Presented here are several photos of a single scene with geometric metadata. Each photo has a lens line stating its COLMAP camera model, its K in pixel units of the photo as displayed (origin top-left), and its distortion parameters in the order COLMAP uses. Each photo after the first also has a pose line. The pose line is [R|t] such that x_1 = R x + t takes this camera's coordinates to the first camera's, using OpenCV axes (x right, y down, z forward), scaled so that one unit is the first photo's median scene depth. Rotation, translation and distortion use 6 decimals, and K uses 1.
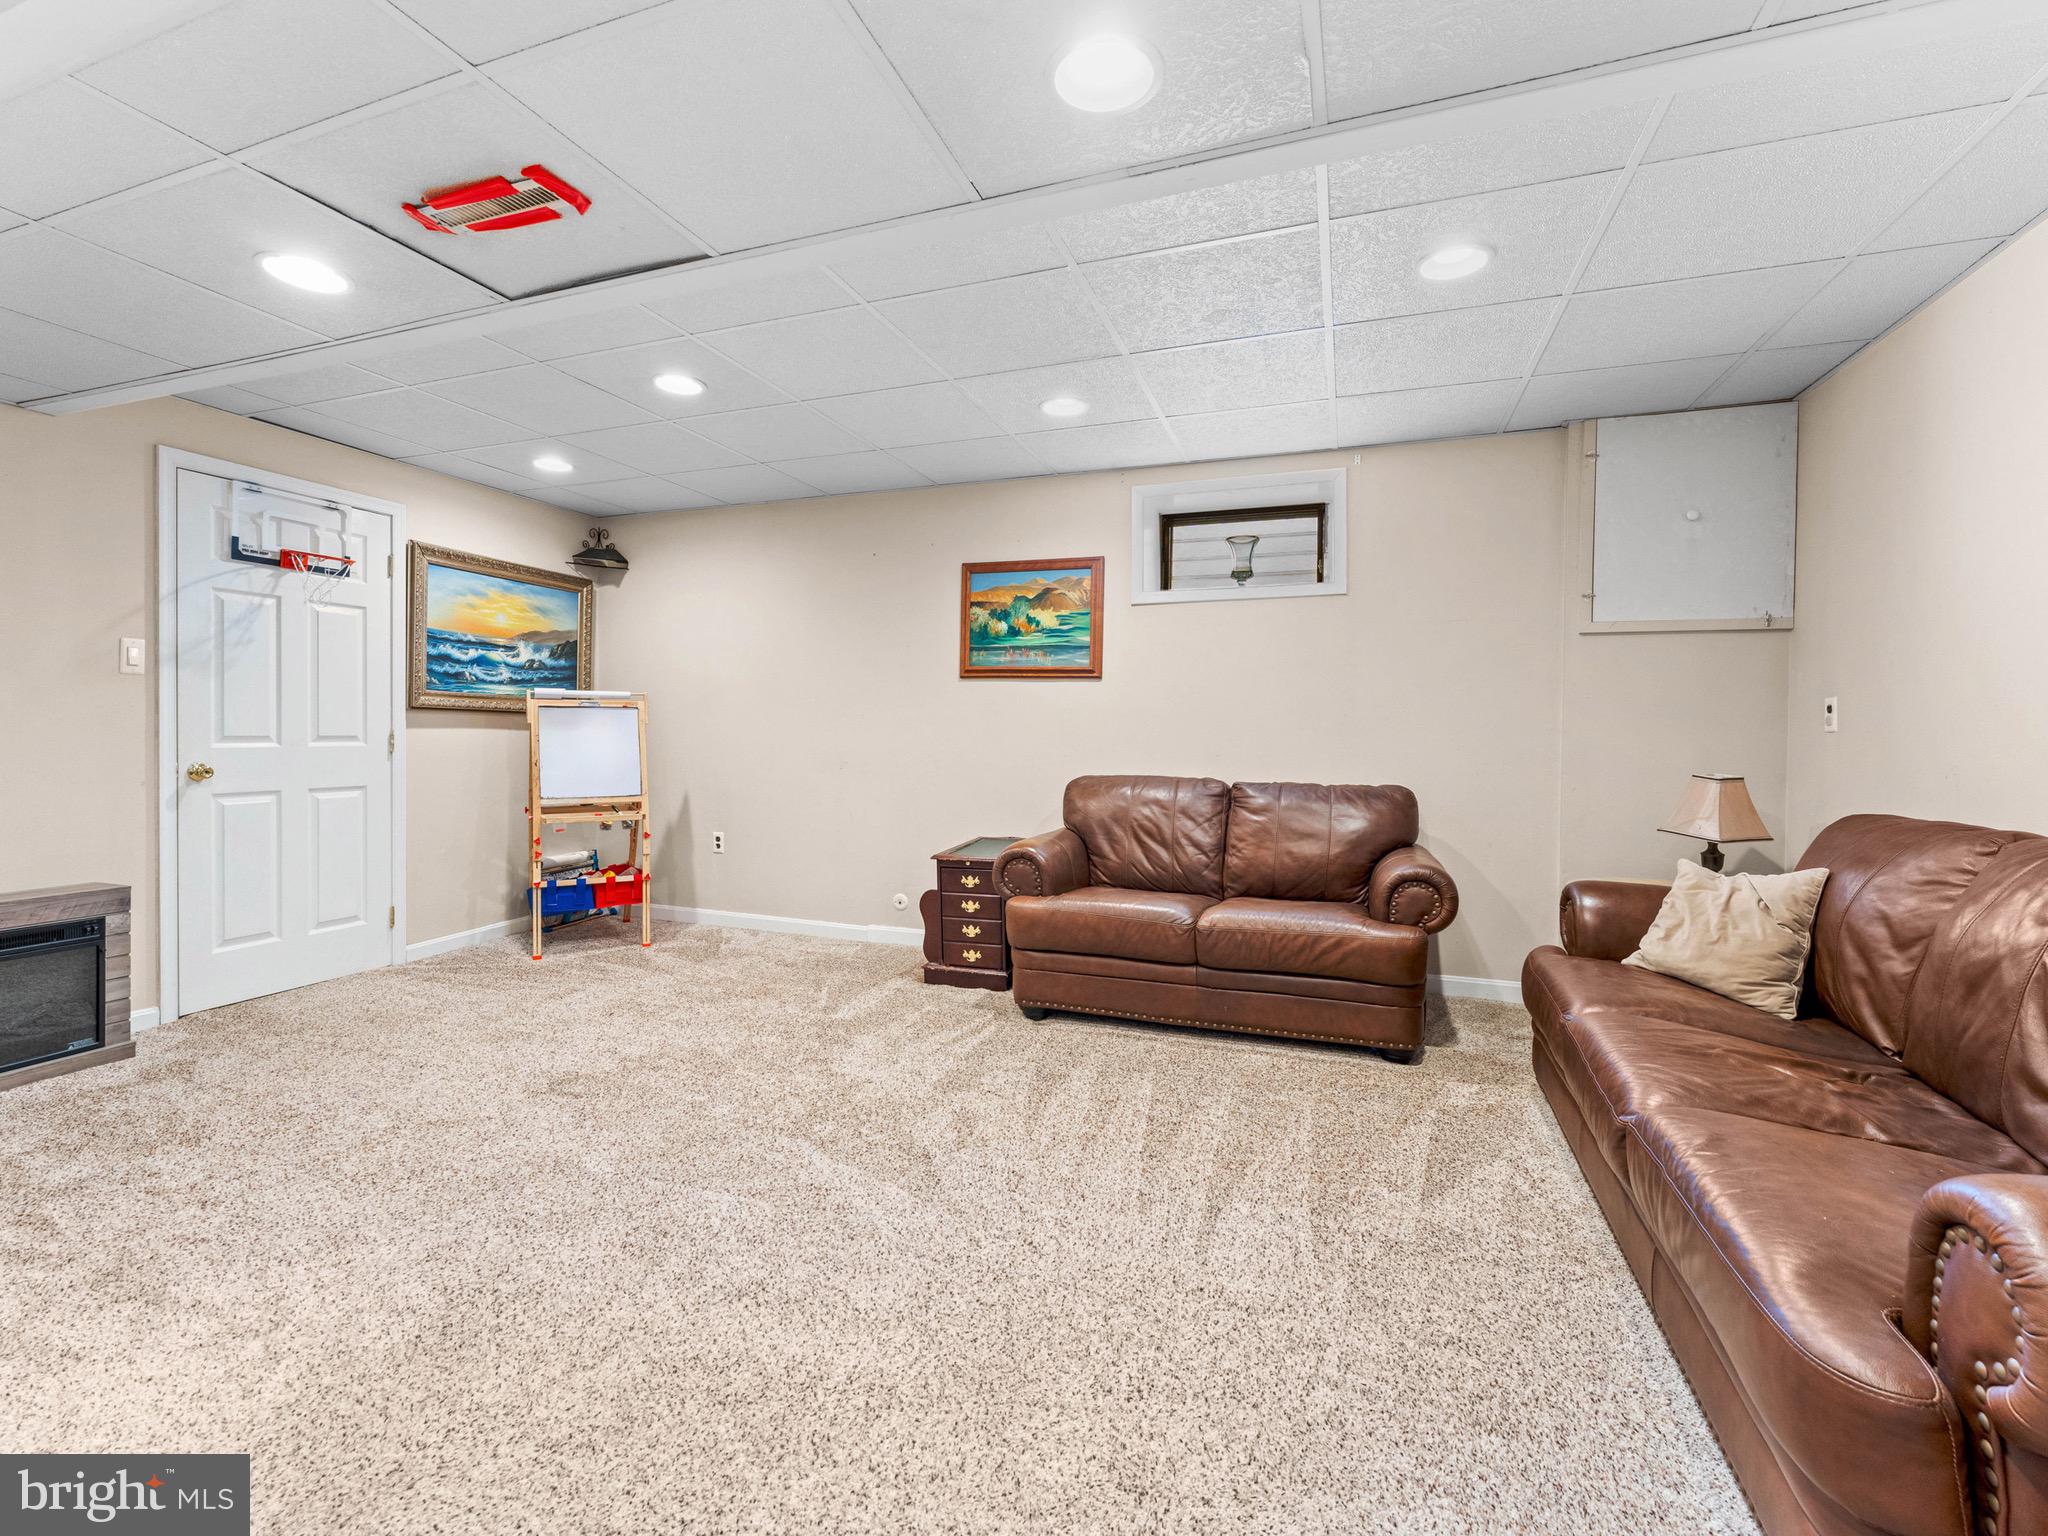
lens RADIAL K [[916.8, 0, 1023.9], [0, 916.8, 750.3], [0, 0, 1]] dist [-0.004031, 0.001122]
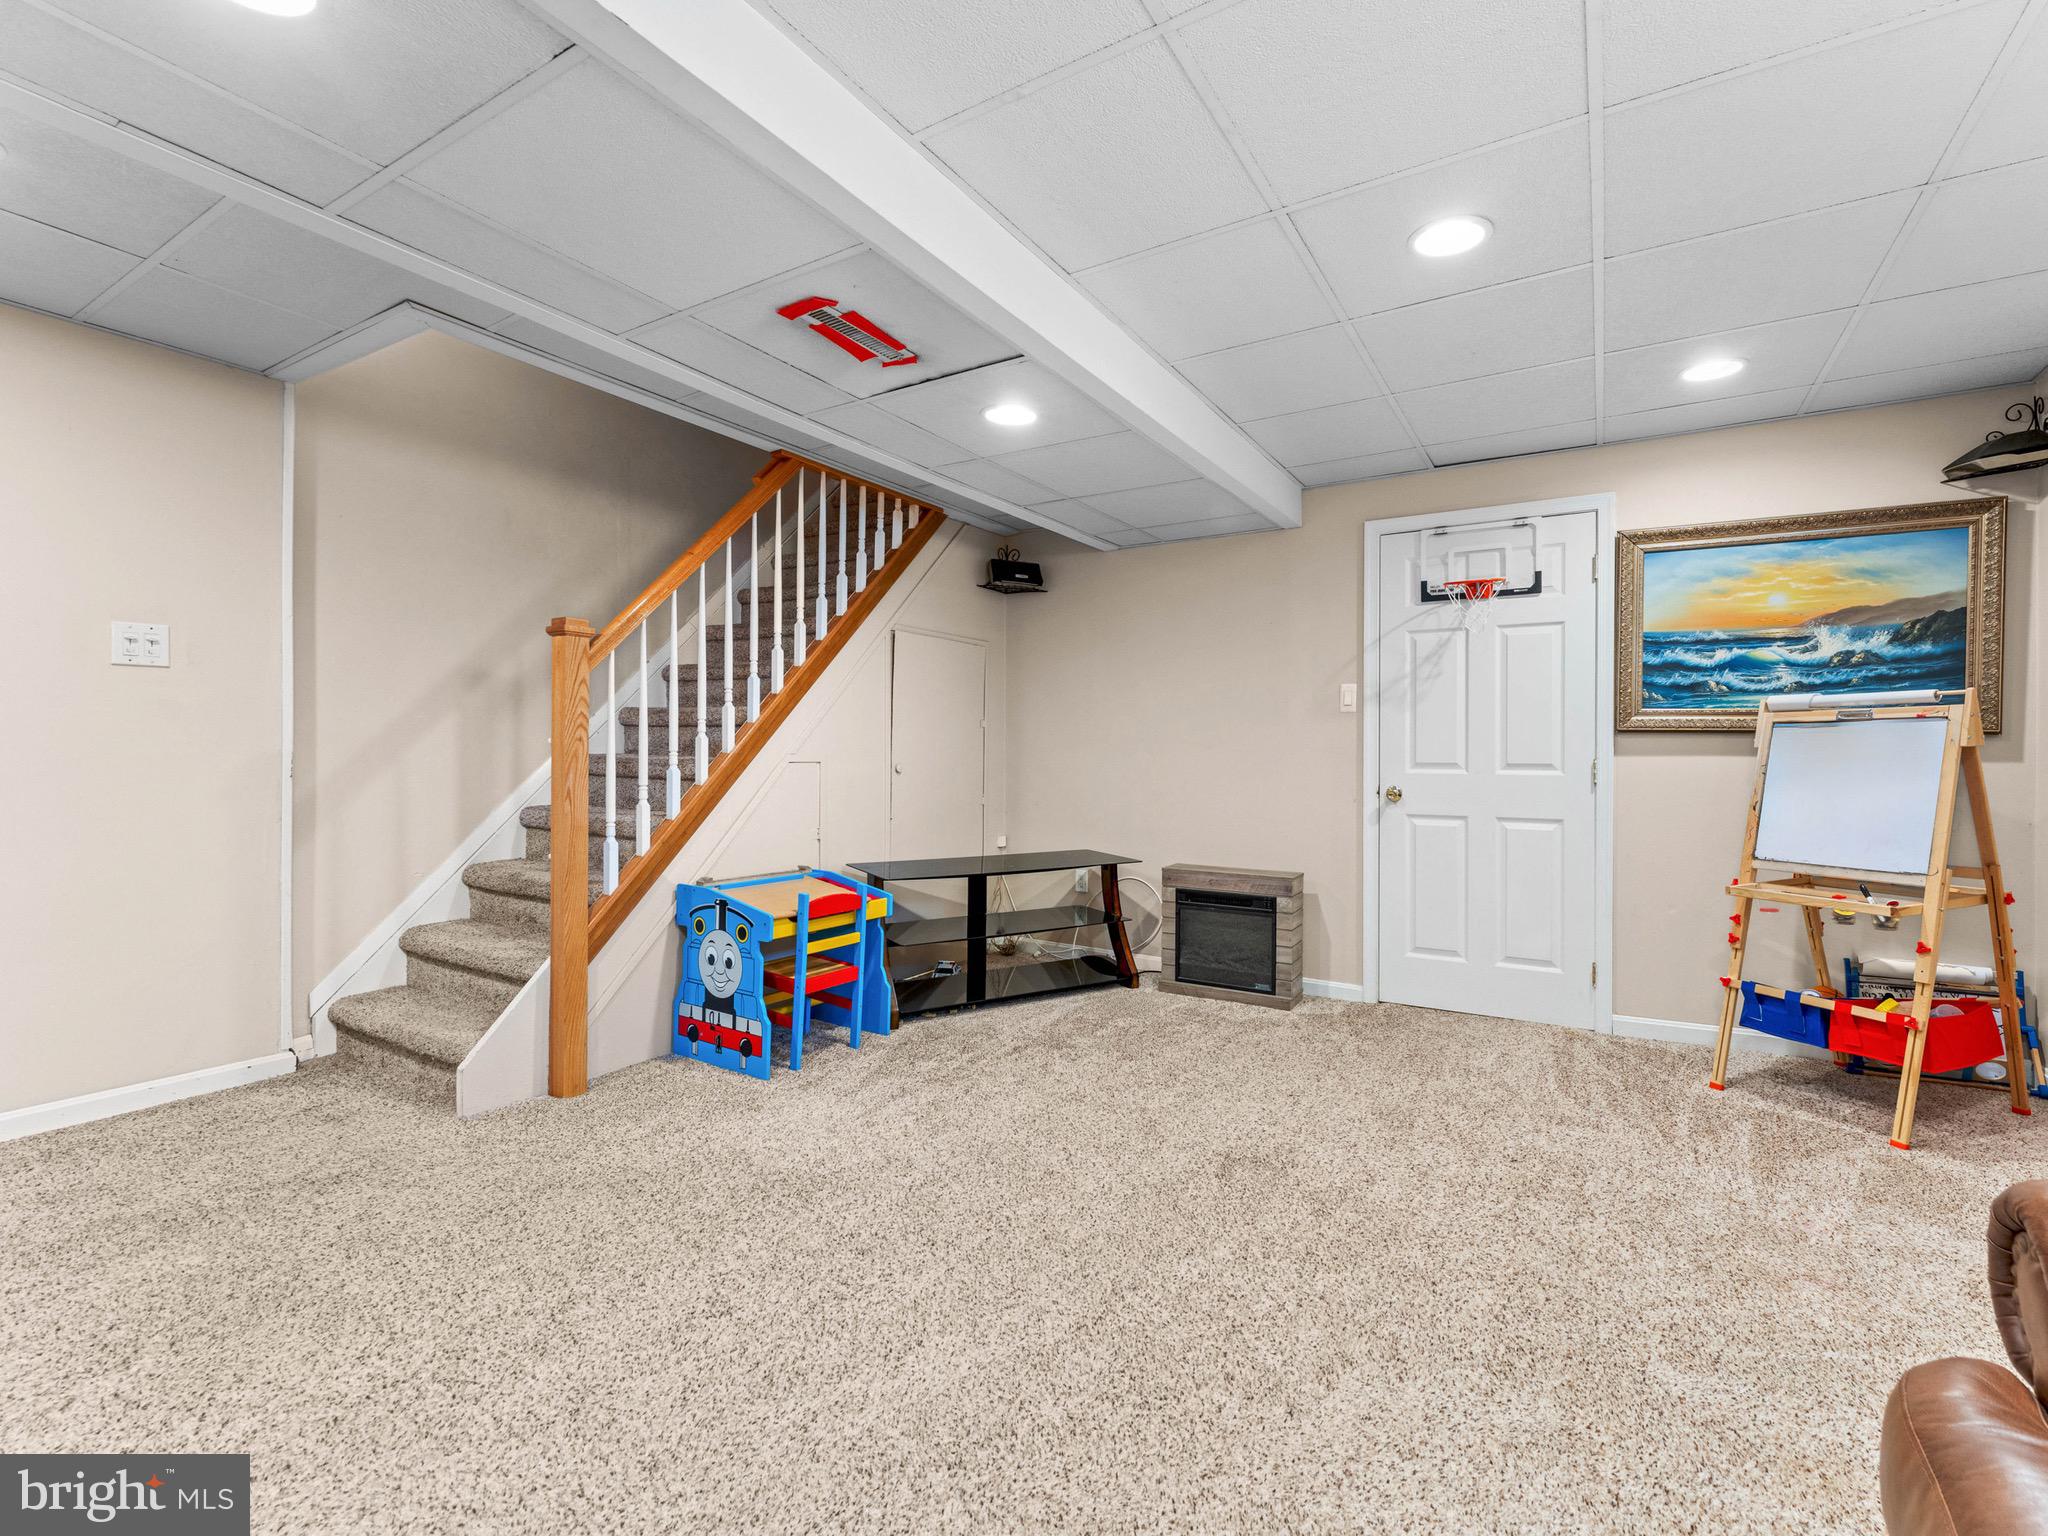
lens RADIAL K [[916.8, 0, 1030.6], [0, 916.8, 763.9], [0, 0, 1]] dist [-0.004031, 0.001122]
pose [[-0.204935, 0.002896, -0.978771, 0.269086], [-0.025612, 0.999637, 0.008321, -0.010185], [0.978440, 0.026774, -0.204787, 0.669521]]
